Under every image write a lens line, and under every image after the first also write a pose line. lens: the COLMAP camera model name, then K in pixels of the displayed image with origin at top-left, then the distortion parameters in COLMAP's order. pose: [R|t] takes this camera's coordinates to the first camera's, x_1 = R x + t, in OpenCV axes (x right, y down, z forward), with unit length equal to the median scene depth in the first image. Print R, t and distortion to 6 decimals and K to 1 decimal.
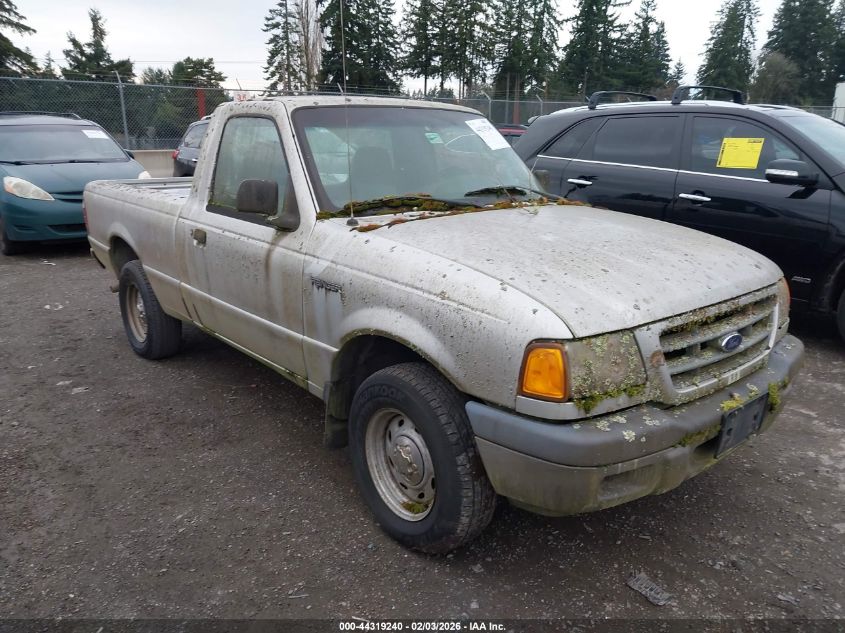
lens RADIAL K [[686.5, 0, 422.5], [0, 686.5, 316.5], [0, 0, 1]] dist [-0.000877, -0.001487]
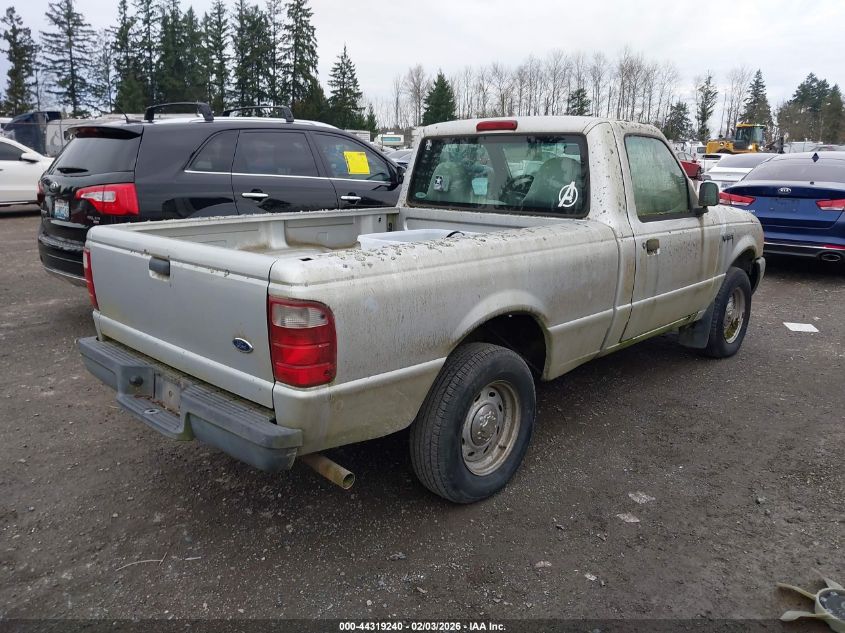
lens RADIAL K [[686.5, 0, 422.5], [0, 686.5, 316.5], [0, 0, 1]] dist [-0.000877, -0.001487]
pose [[-0.139686, -0.225151, 0.964259, -1.092950], [0.235557, 0.938295, 0.253212, -0.302070], [-0.961770, 0.262508, -0.078031, 1.193820]]
